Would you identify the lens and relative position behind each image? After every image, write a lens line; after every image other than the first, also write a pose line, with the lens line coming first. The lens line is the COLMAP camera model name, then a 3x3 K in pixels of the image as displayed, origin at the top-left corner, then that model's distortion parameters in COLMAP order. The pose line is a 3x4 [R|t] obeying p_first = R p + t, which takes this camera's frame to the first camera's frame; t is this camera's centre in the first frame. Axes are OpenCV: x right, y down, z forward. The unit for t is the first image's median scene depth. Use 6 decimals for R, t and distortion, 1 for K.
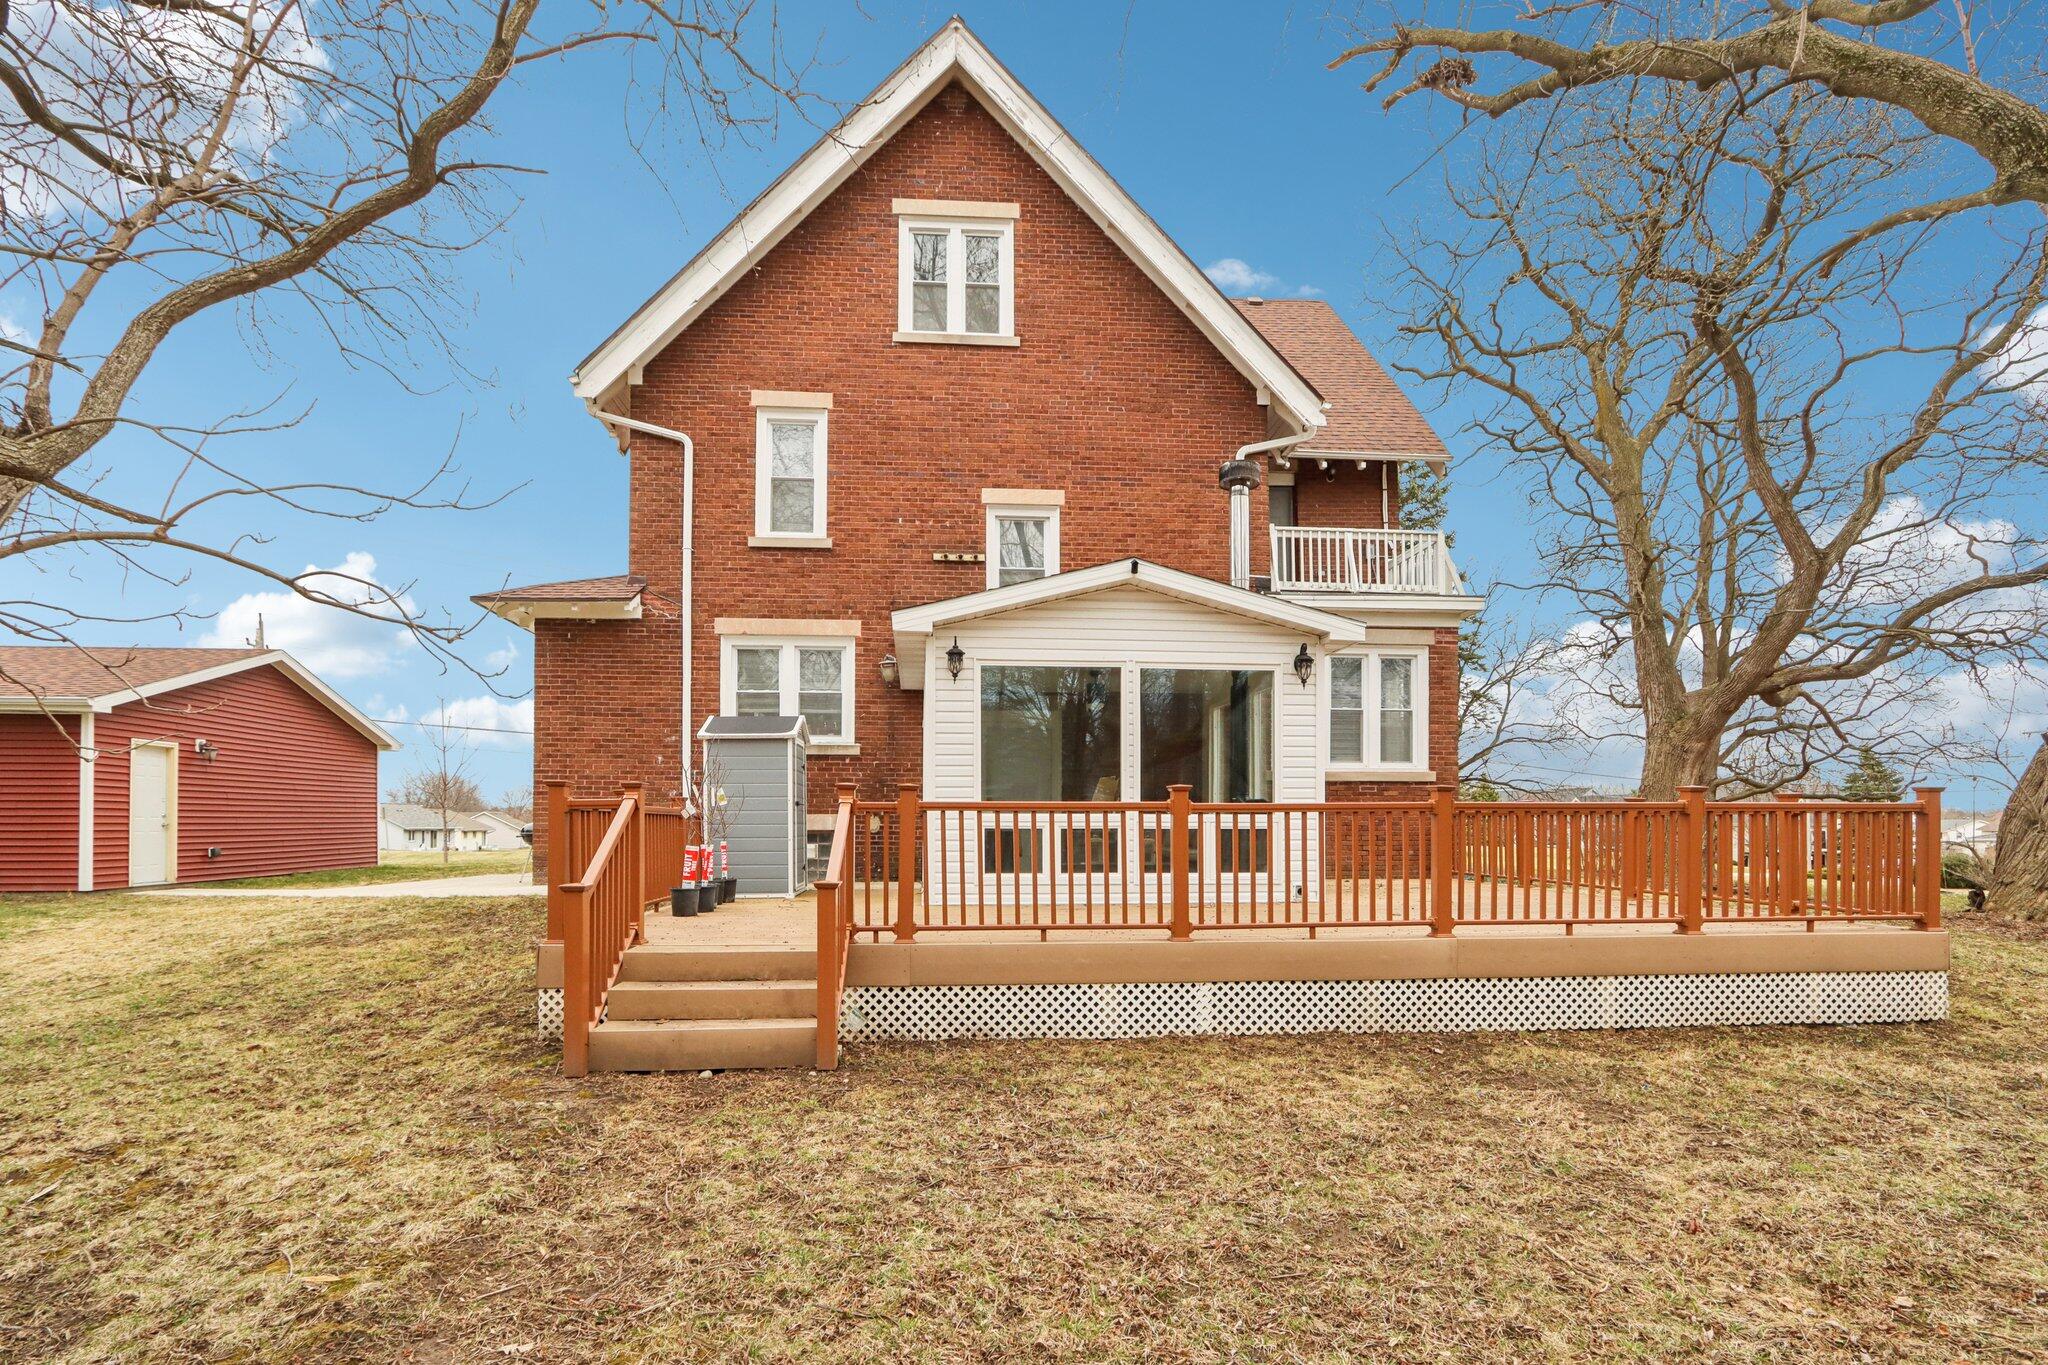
lens RADIAL K [[946.0, 0, 1020.3], [0, 946.0, 809.5], [0, 0, 1]] dist [-0.018001, 0.003206]
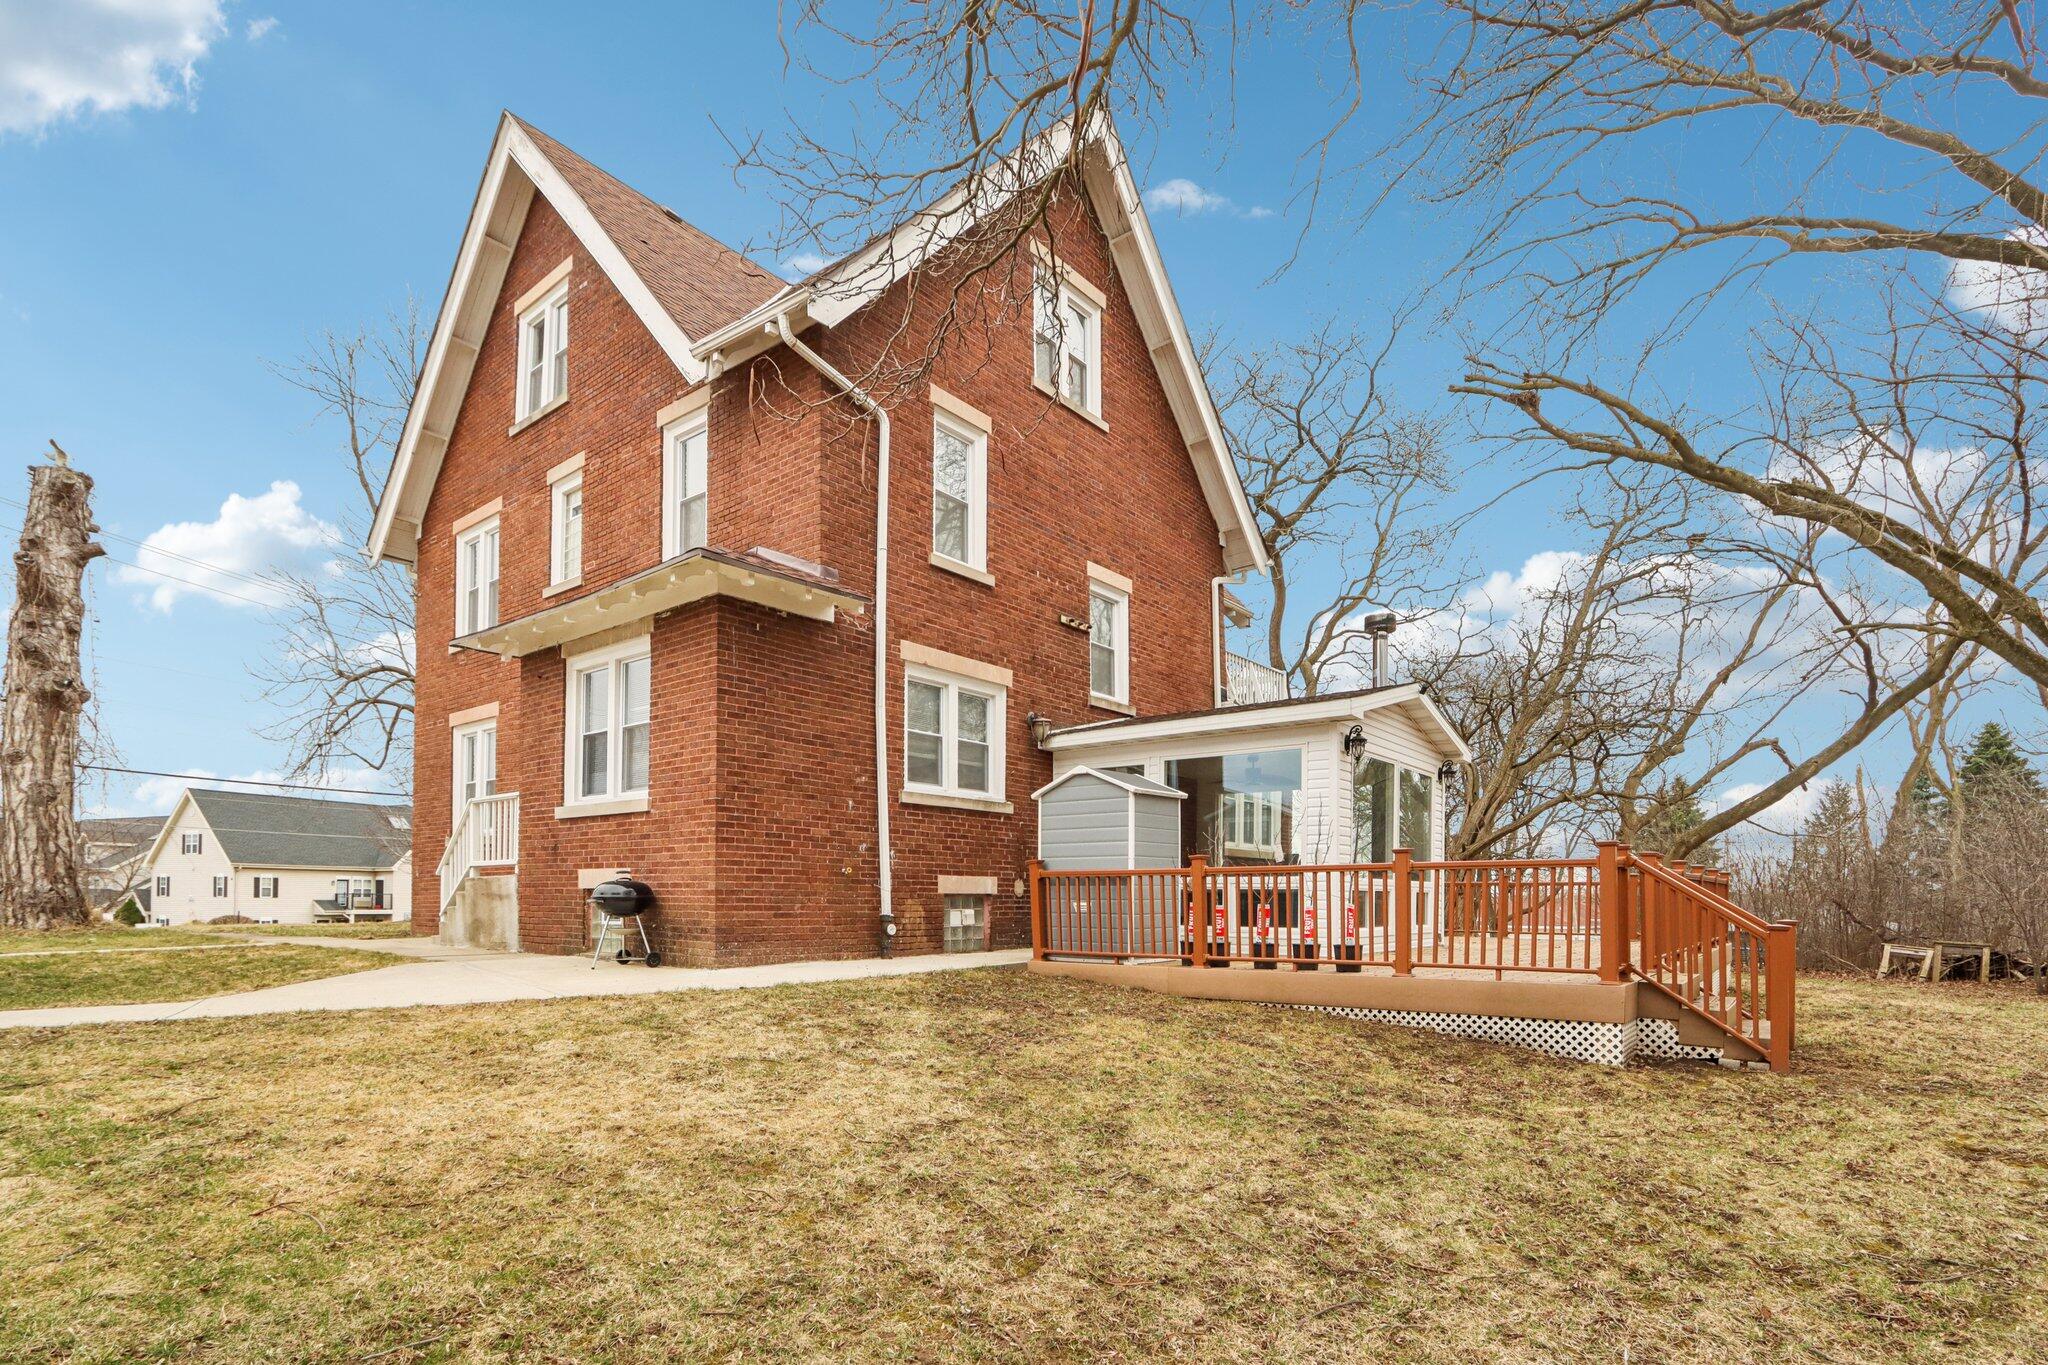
lens RADIAL K [[1015.1, 0, 1032.3], [0, 1015.1, 888.3], [0, 0, 1]] dist [-0.012059, 0.000852]
pose [[0.684859, 0.010238, 0.728604, -0.892424], [-0.006374, 0.999947, -0.008060, 0.023527], [-0.728648, 0.000876, 0.684888, 0.299455]]
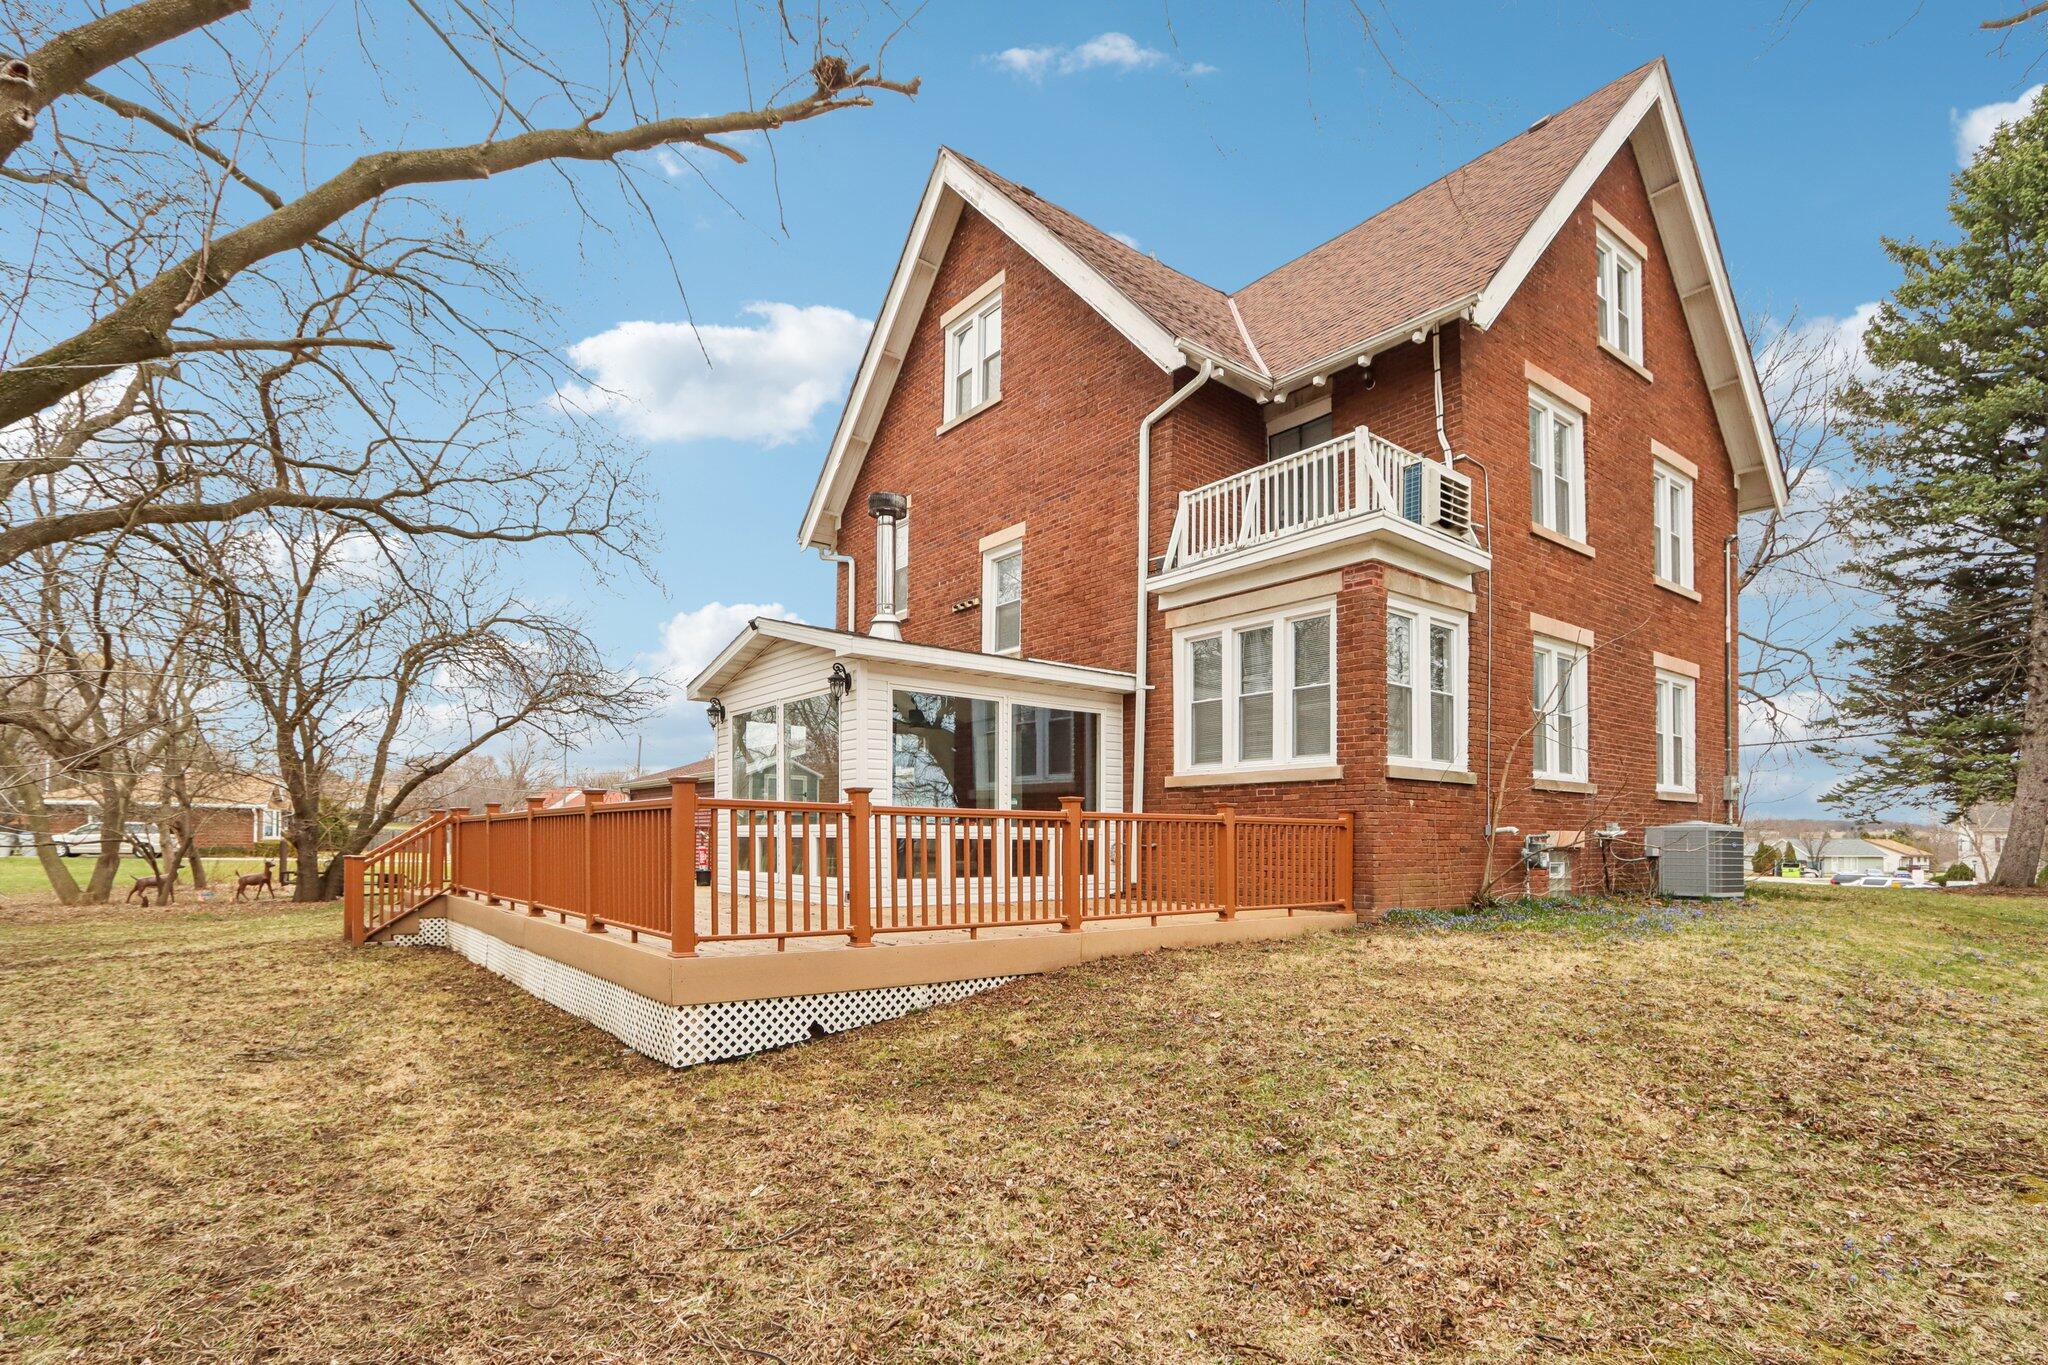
lens RADIAL K [[946.0, 0, 1041.8], [0, 946.0, 829.7], [0, 0, 1]] dist [-0.018001, 0.003206]
pose [[0.578141, -0.002292, -0.815933, 0.945106], [0.000604, 0.999997, -0.002381, 0.010473], [0.815936, 0.000884, 0.578141, 0.414478]]
